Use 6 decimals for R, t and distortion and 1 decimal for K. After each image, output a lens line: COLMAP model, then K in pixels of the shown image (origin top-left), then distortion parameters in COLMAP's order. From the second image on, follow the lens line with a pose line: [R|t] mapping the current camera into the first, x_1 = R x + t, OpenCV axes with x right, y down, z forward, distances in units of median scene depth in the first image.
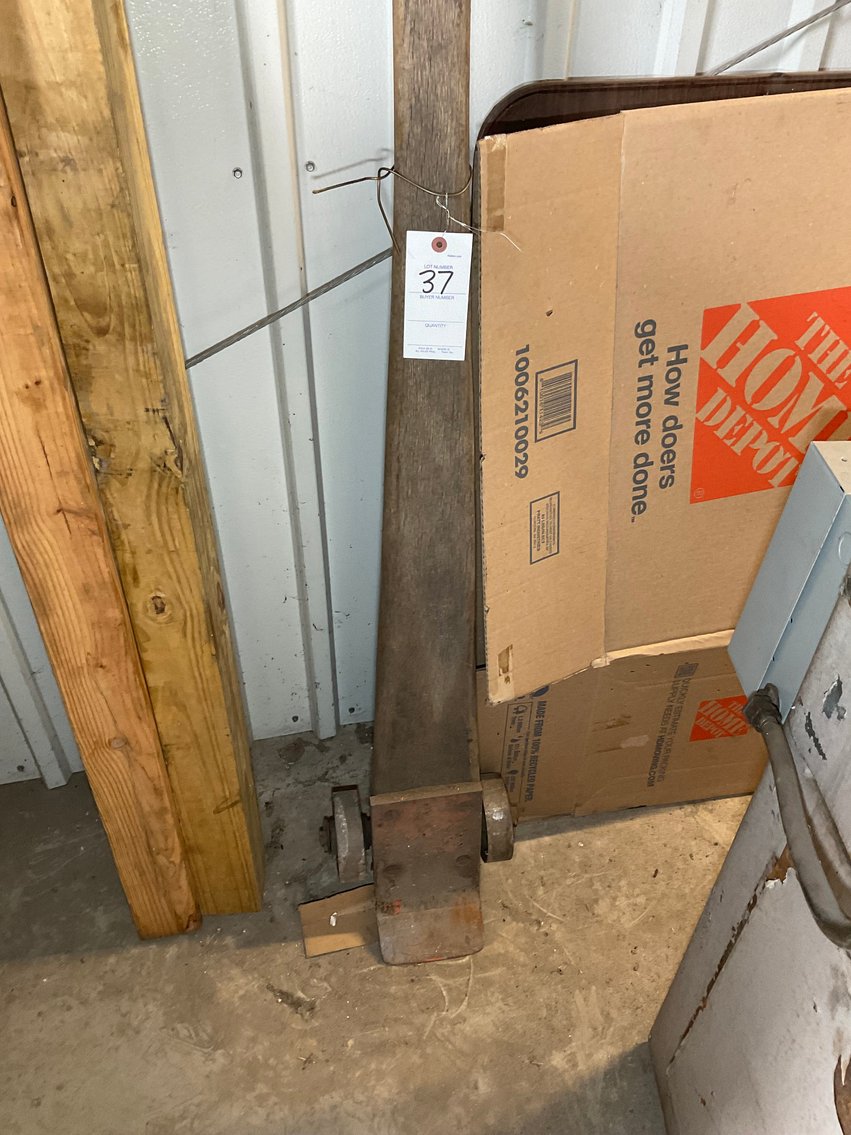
lens RADIAL K [[957.0, 0, 426.1], [0, 957.0, 566.9], [0, 0, 1]] dist [0.070205, -0.117220]
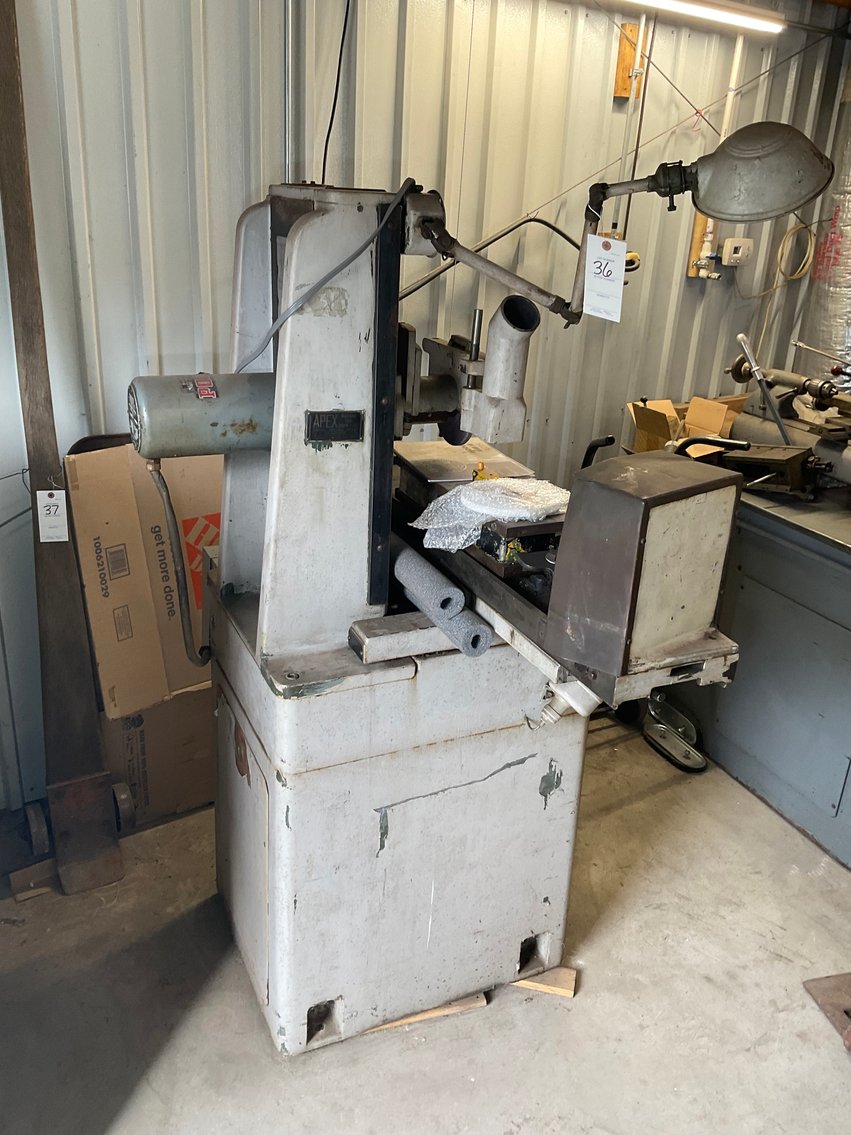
lens RADIAL K [[957.0, 0, 427.5], [0, 957.0, 561.1], [0, 0, 1]] dist [0.070205, -0.117220]
pose [[0.932316, -0.105302, 0.345973, 0.028080], [0.210179, 0.936286, -0.281412, 0.520282], [-0.294297, 0.335081, 0.895047, -1.043226]]
